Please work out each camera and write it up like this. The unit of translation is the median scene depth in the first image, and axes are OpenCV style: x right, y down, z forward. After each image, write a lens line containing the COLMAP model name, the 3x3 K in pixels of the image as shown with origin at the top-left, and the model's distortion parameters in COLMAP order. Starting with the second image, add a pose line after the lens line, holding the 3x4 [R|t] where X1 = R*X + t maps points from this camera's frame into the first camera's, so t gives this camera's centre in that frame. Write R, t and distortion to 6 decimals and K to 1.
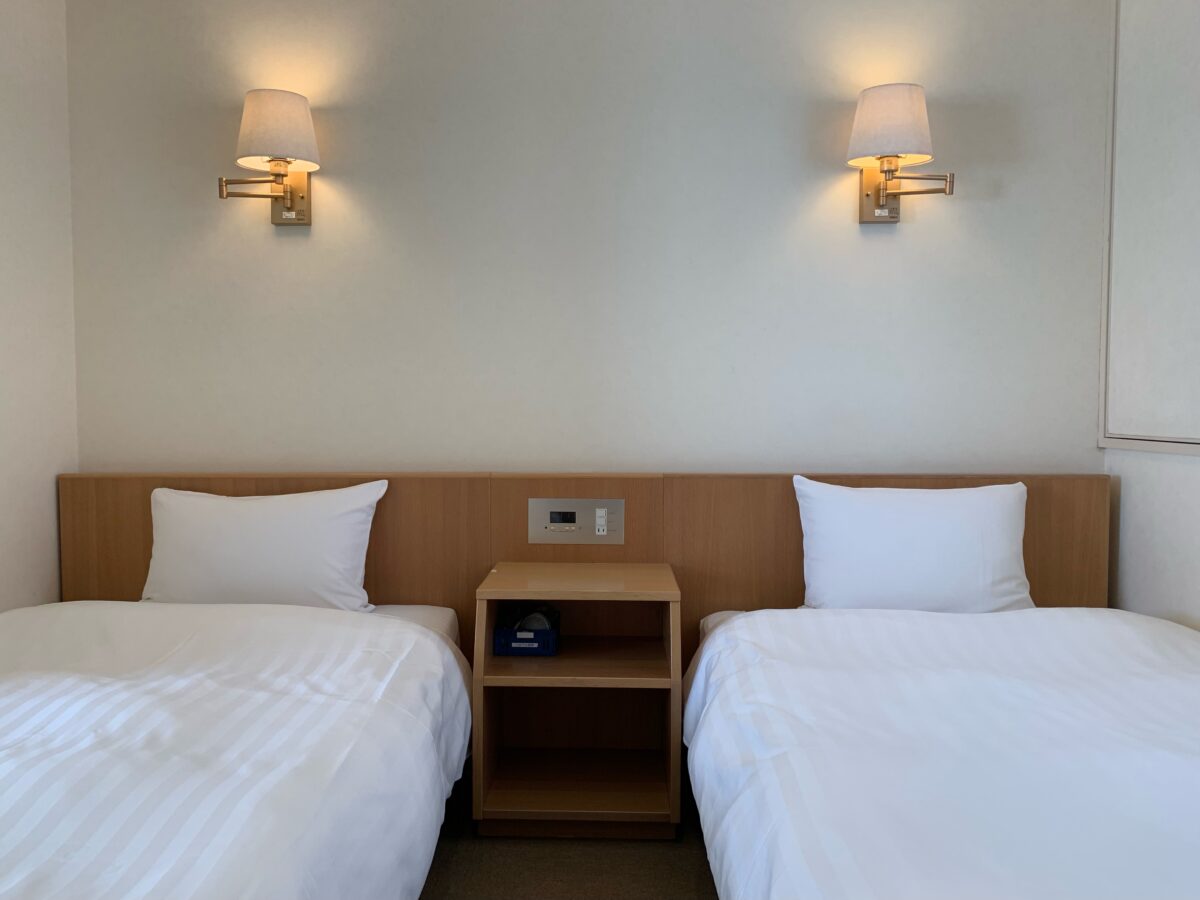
lens RADIAL K [[912.3, 0, 586.1], [0, 912.3, 446.3], [0, 0, 1]] dist [0.003202, -0.009632]
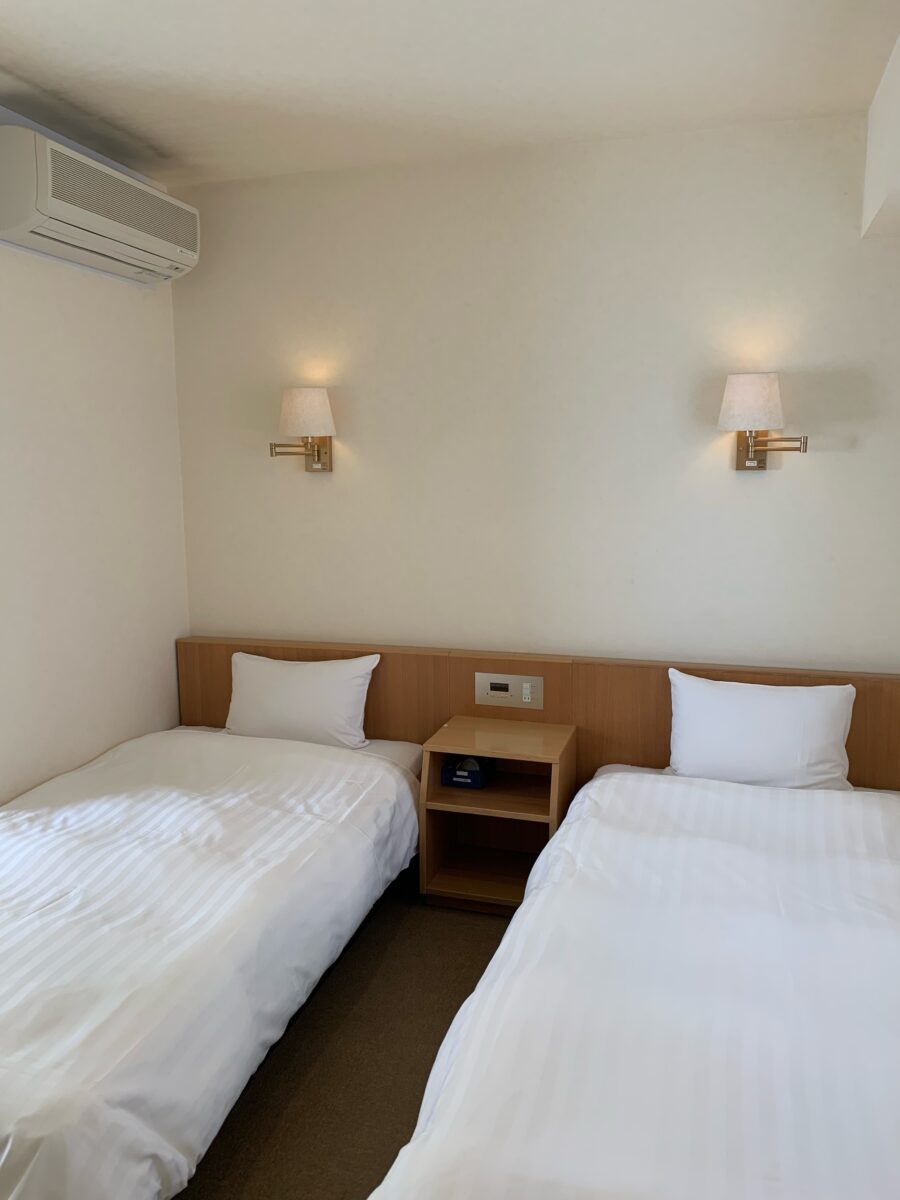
lens RADIAL K [[912.3, 0, 450.9], [0, 912.3, 576.6], [0, 0, 1]] dist [0.003202, -0.009632]
pose [[0.964589, 0.028618, -0.262200, 0.323082], [-0.005879, 0.996182, 0.087101, -0.259675], [0.263692, -0.082475, 0.961075, -0.419606]]
